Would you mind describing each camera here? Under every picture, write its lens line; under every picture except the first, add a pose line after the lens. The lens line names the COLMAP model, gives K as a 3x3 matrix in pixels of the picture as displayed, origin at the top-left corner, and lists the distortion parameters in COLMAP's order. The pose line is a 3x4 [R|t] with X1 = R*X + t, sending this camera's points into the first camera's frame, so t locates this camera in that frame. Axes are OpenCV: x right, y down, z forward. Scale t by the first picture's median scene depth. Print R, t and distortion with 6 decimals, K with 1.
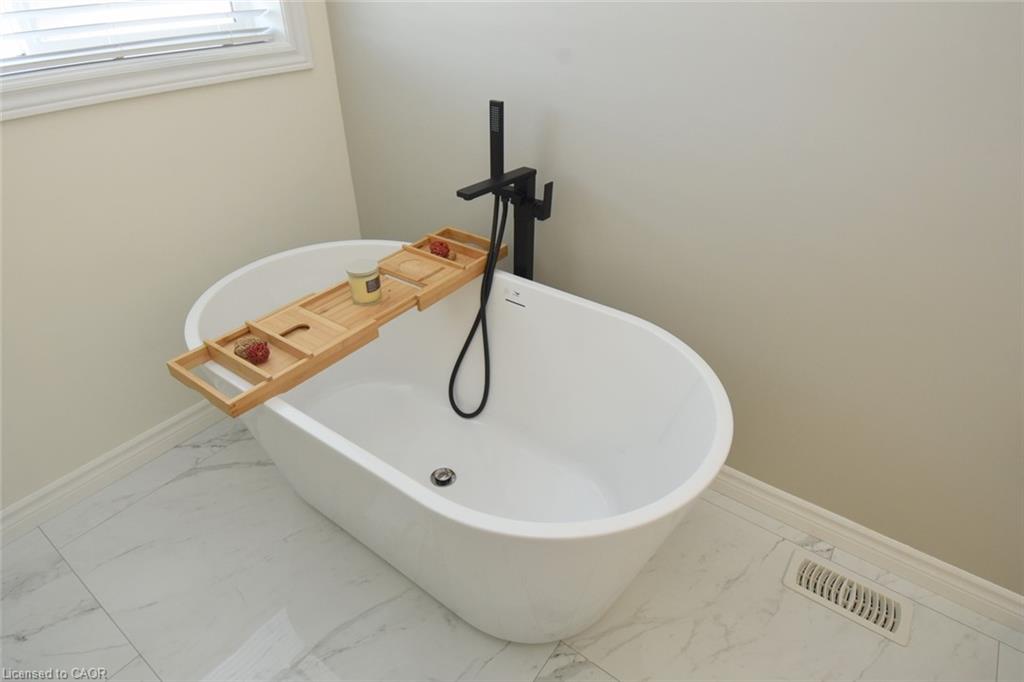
lens RADIAL K [[565.1, 0, 511.5], [0, 565.1, 361.2], [0, 0, 1]] dist [-0.024397, -0.000267]
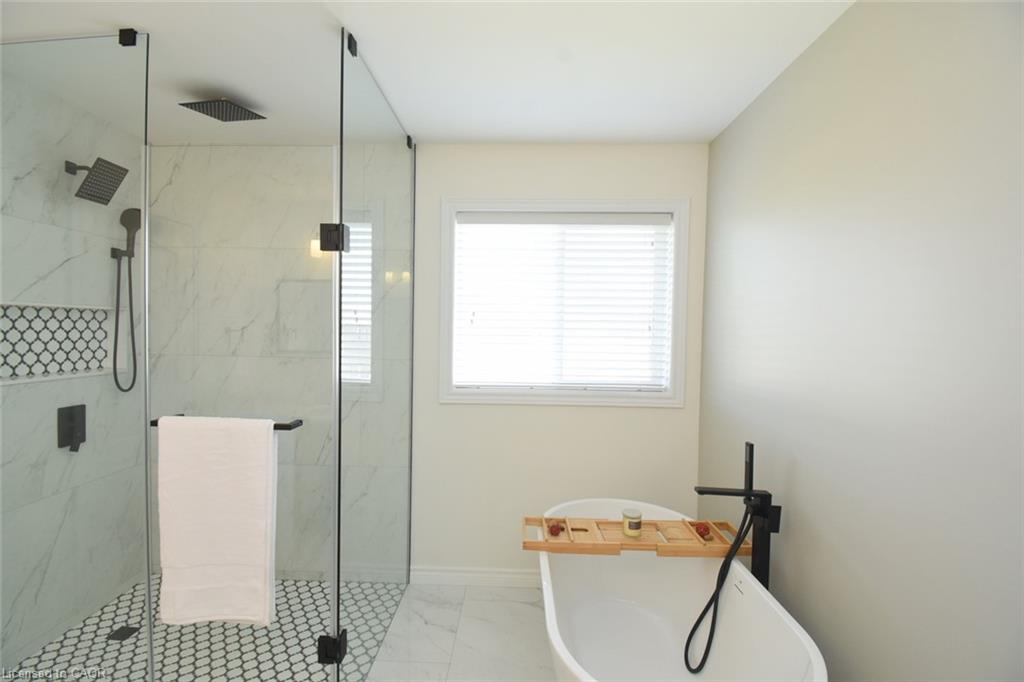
lens RADIAL K [[462.7, 0, 505.7], [0, 462.7, 342.7], [0, 0, 1]] dist [0.023211, -0.028843]
pose [[0.560593, 0.023364, -0.827761, 0.620518], [-0.489943, 0.815230, -0.308799, 0.029711], [0.667601, 0.578667, 0.468459, -0.186238]]
